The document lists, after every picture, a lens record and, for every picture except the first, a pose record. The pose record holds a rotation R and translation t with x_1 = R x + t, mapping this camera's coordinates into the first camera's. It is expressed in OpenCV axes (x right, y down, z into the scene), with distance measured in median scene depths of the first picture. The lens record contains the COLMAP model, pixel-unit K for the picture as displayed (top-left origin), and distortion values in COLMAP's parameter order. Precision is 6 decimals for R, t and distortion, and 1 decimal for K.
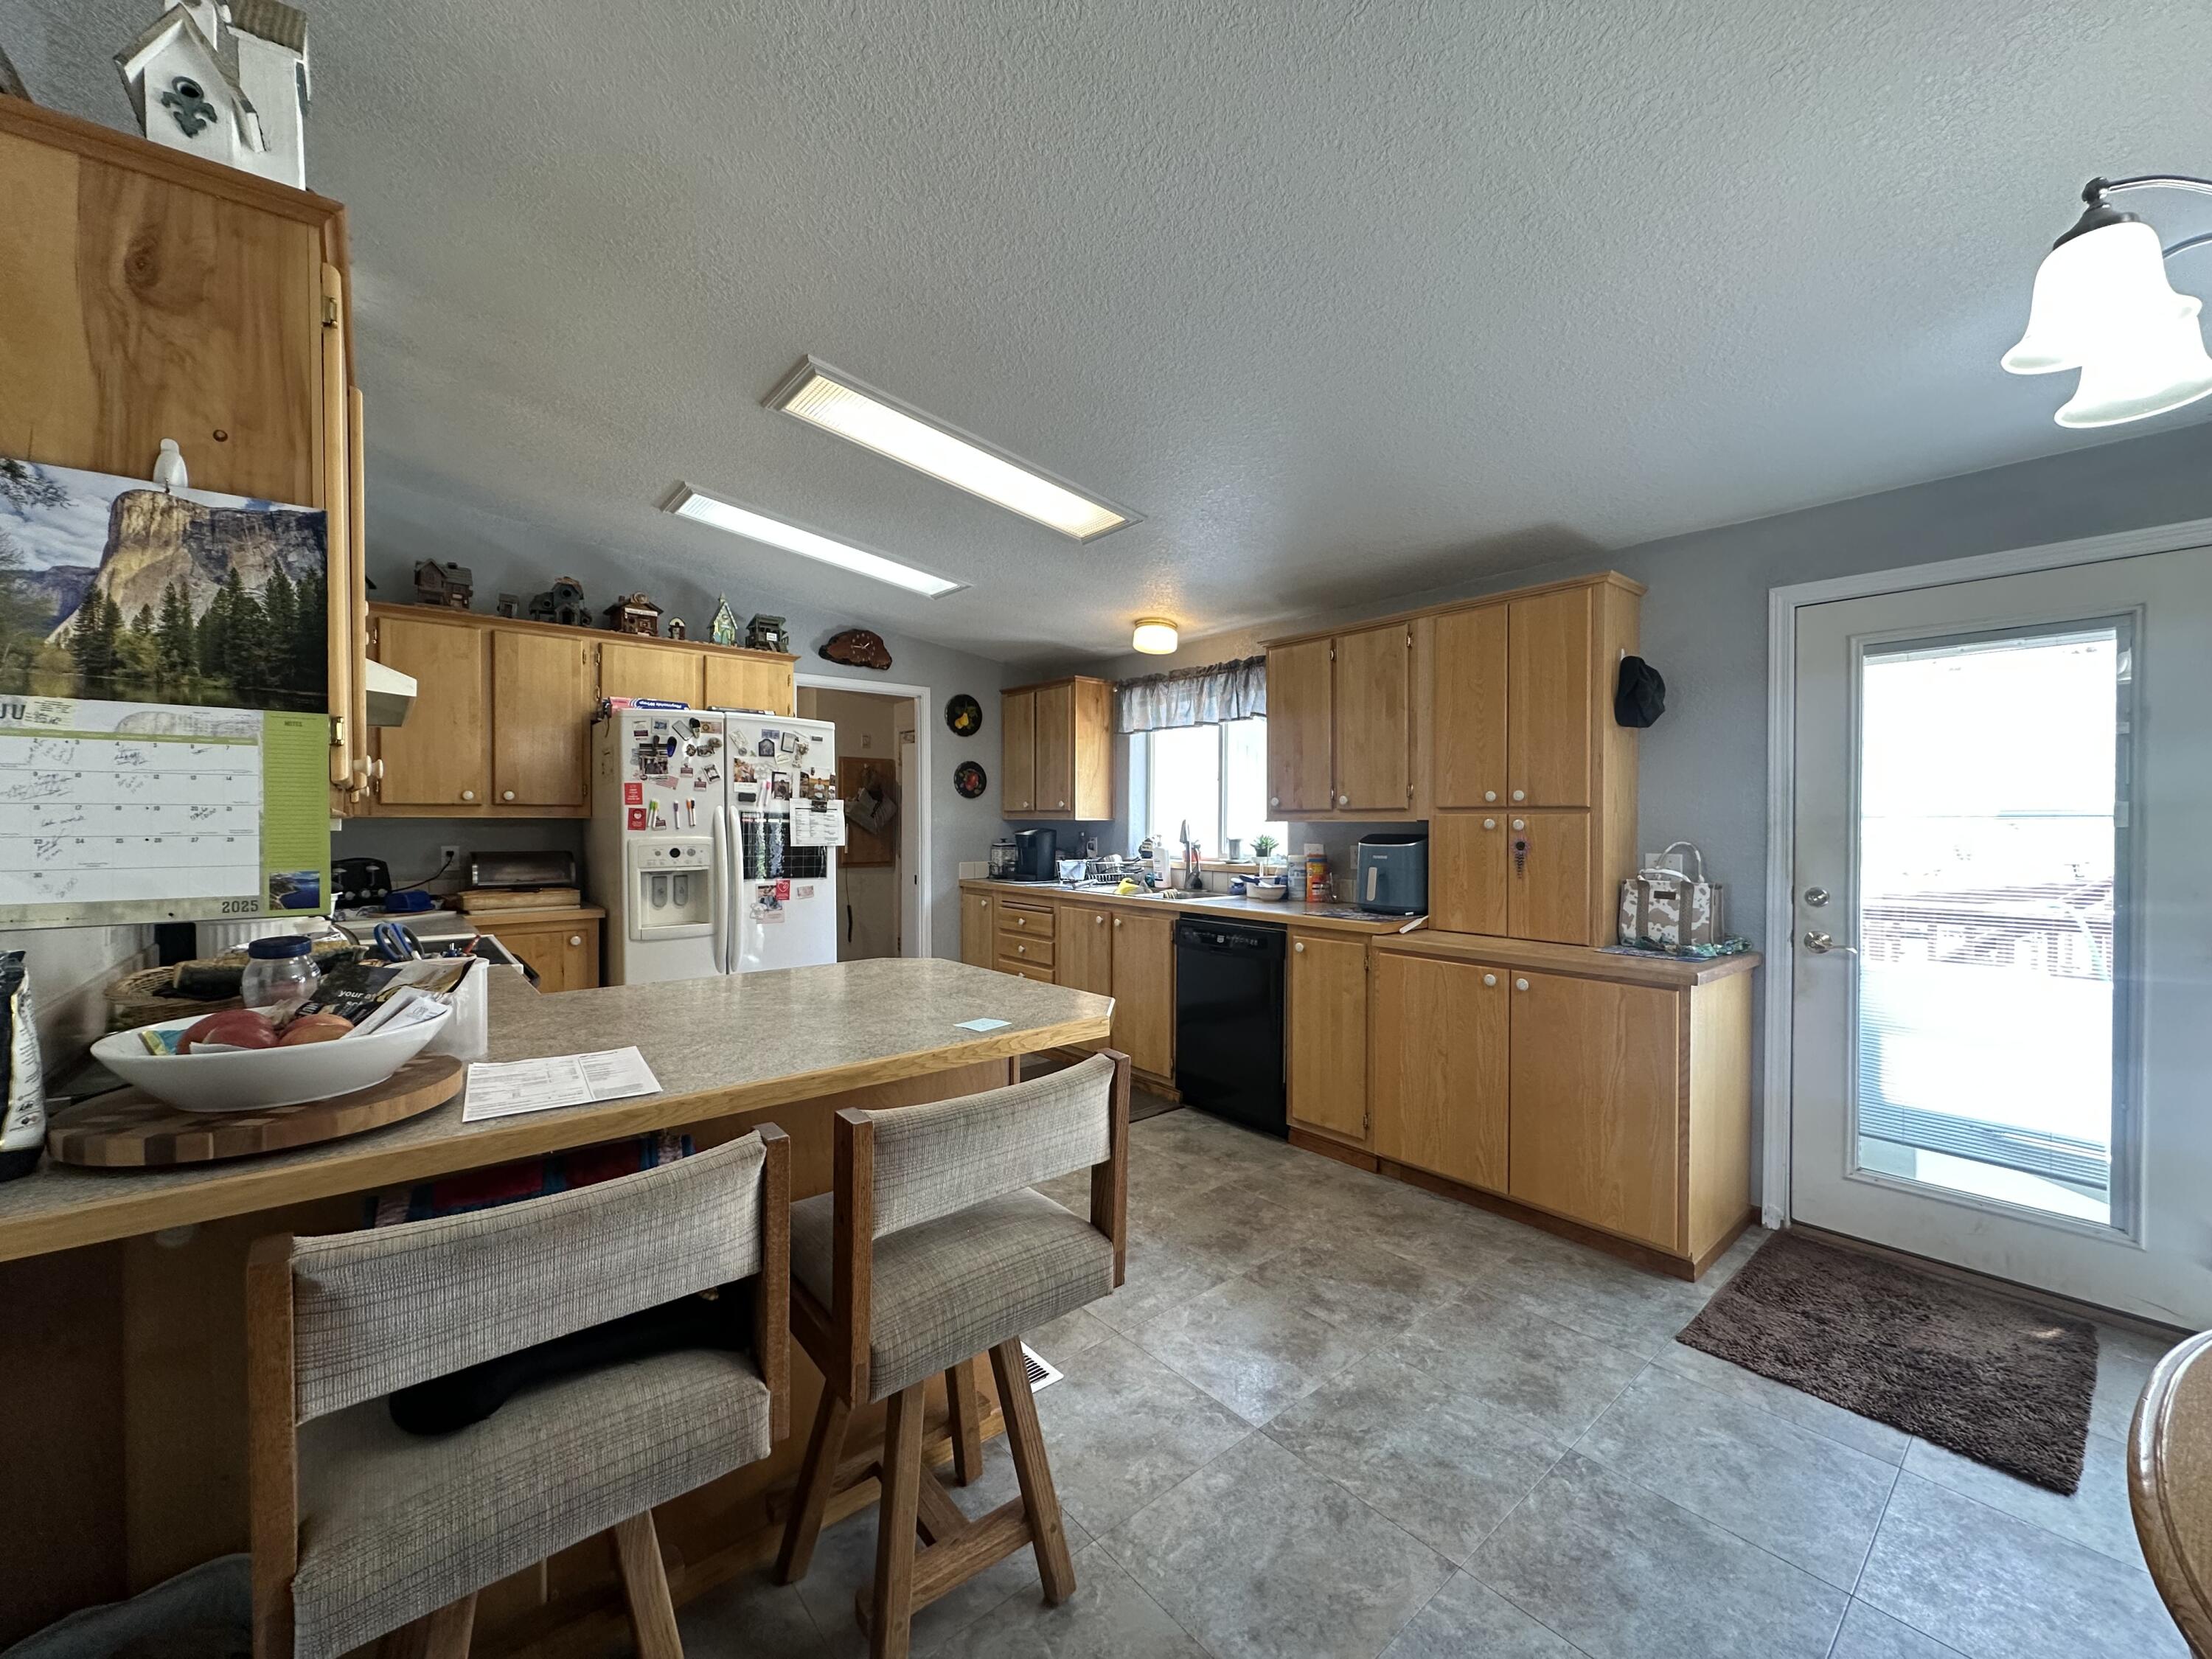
lens RADIAL K [[884.8, 0, 1108.6], [0, 884.8, 827.7], [0, 0, 1]] dist [-0.001609, 0.000066]
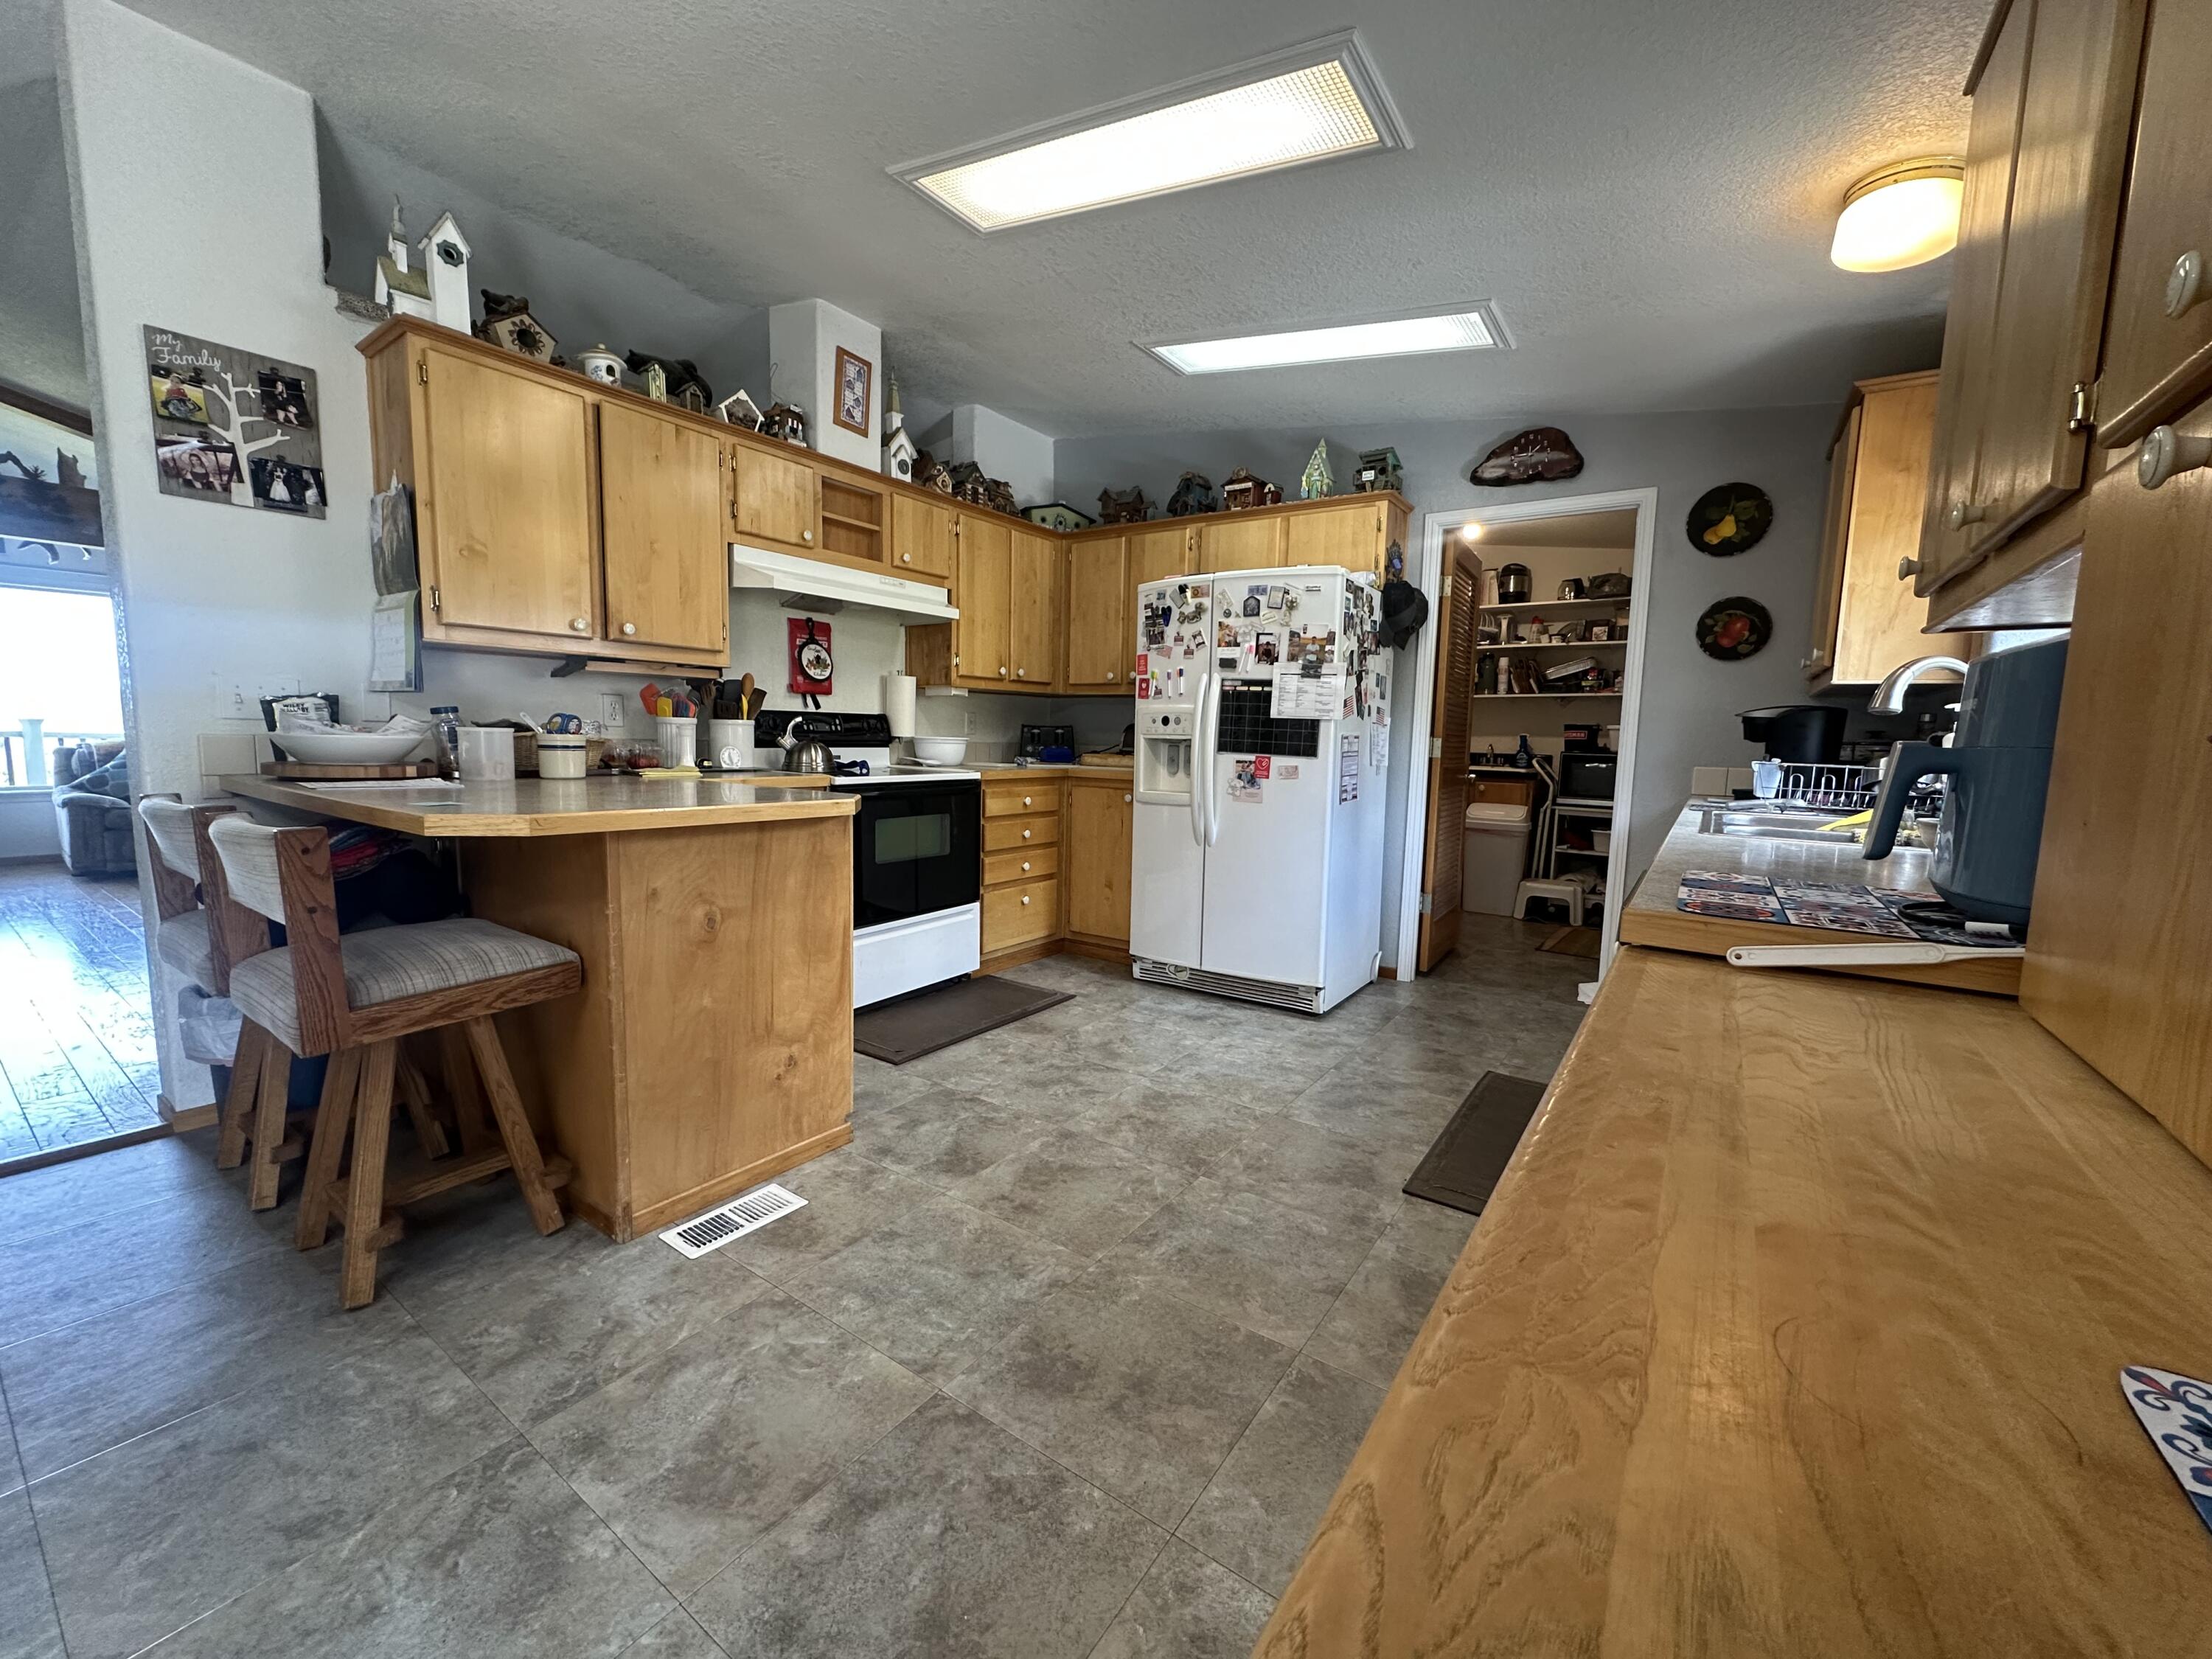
lens RADIAL K [[884.8, 0, 1108.6], [0, 884.8, 827.7], [0, 0, 1]] dist [-0.001609, 0.000066]
pose [[0.251963, 0.106068, -0.961906, 0.482624], [-0.033842, 0.994333, 0.100779, 0.049261], [0.967145, 0.007161, 0.254125, 0.658965]]
